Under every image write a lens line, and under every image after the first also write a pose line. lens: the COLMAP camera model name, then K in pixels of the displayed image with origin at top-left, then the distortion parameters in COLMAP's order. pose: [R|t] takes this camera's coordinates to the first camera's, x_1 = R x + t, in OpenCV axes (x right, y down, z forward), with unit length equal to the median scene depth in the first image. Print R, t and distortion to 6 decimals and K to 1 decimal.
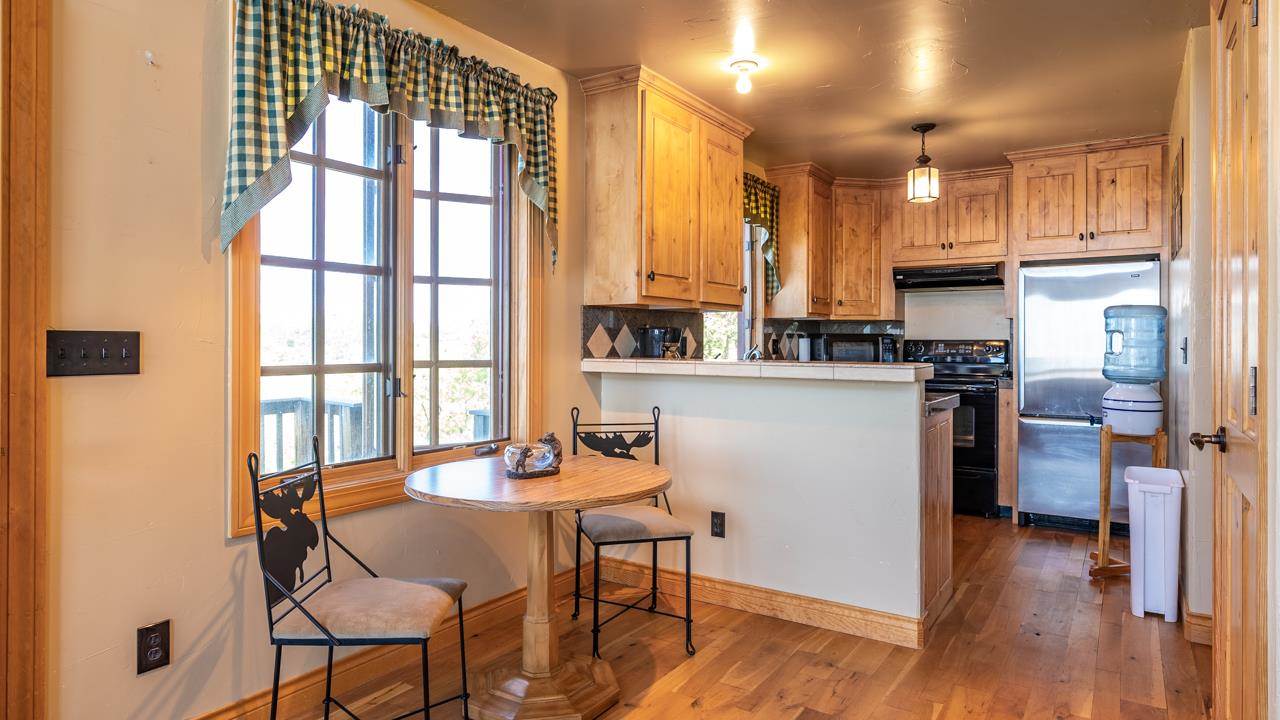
lens RADIAL K [[757.0, 0, 642.2], [0, 757.0, 348.0], [0, 0, 1]] dist [-0.009564, -0.000290]
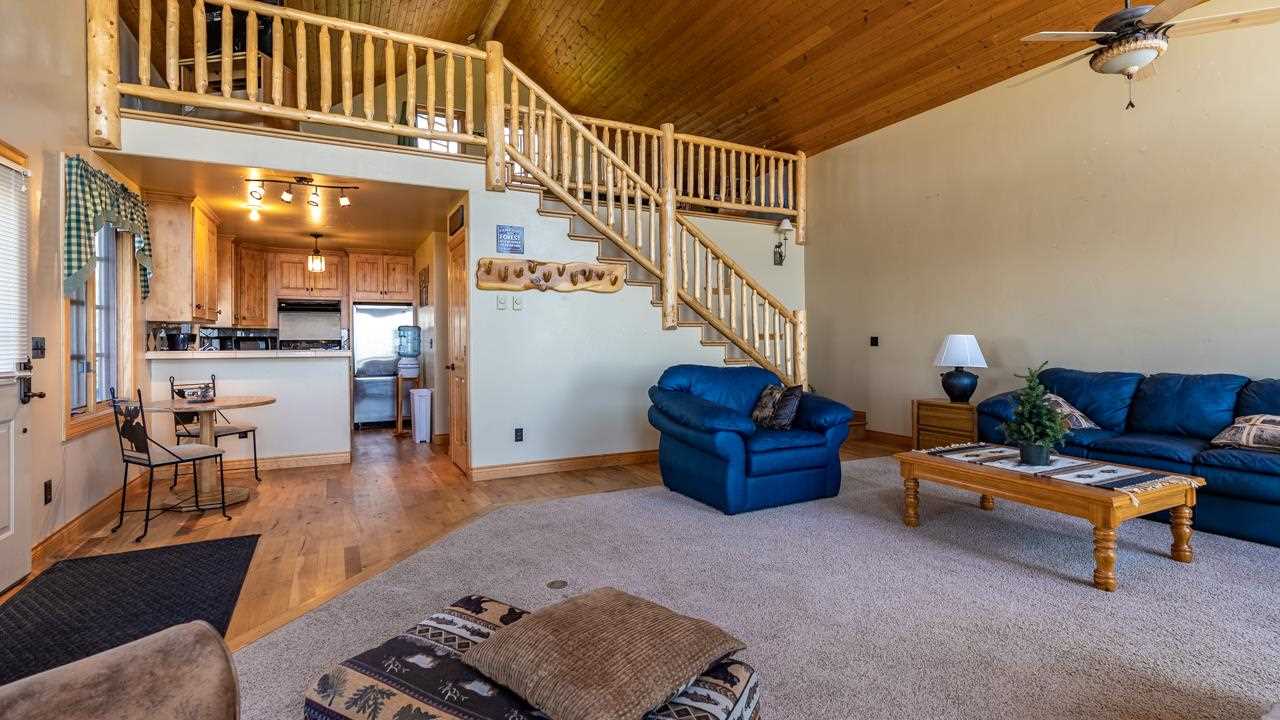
lens RADIAL K [[596.6, 0, 633.2], [0, 596.6, 357.8], [0, 0, 1]] dist [-0.009416, 0.001001]
pose [[0.514195, -0.028171, 0.857211, -0.536822], [0.009885, 0.999589, 0.026921, 0.002752], [-0.857617, -0.005369, 0.514262, -0.526223]]
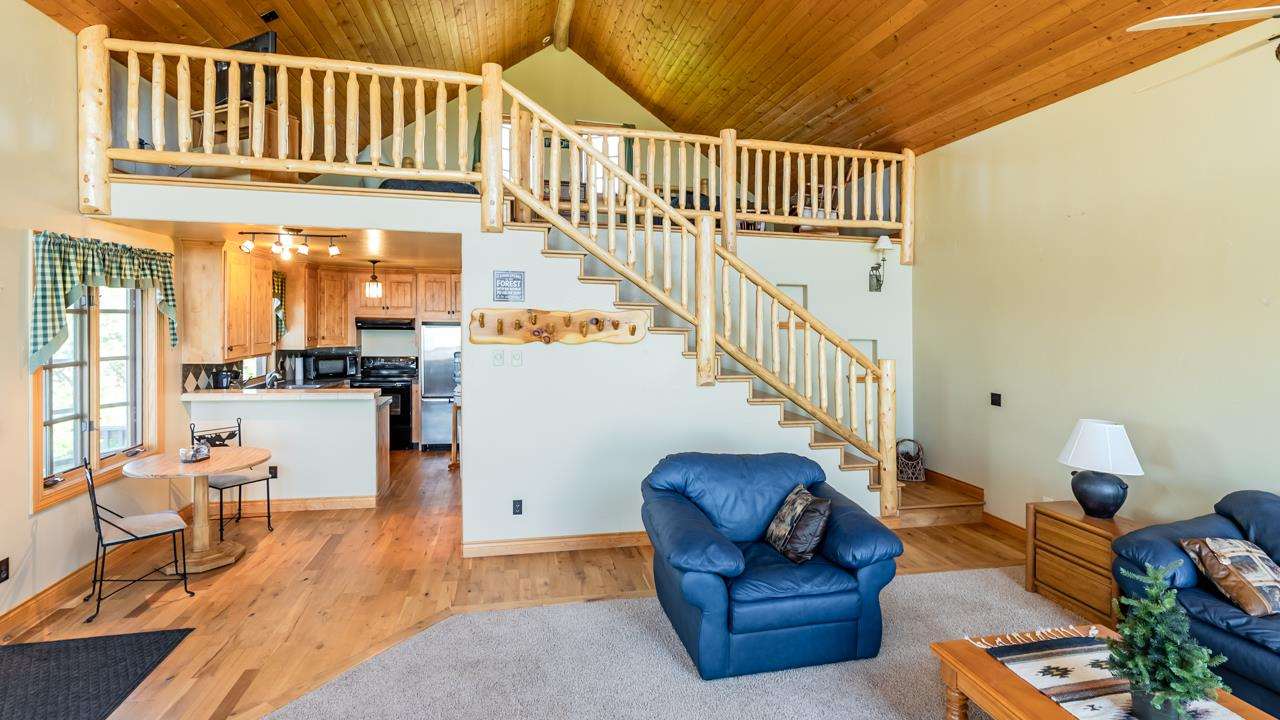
lens RADIAL K [[611.3, 0, 638.9], [0, 611.3, 333.1], [0, 0, 1]] dist [-0.006243, 0.000326]
pose [[0.710924, -0.012359, 0.703161, -0.255652], [-0.006368, 0.999691, 0.024010, -0.135546], [-0.703240, -0.021547, 0.710626, -0.616484]]
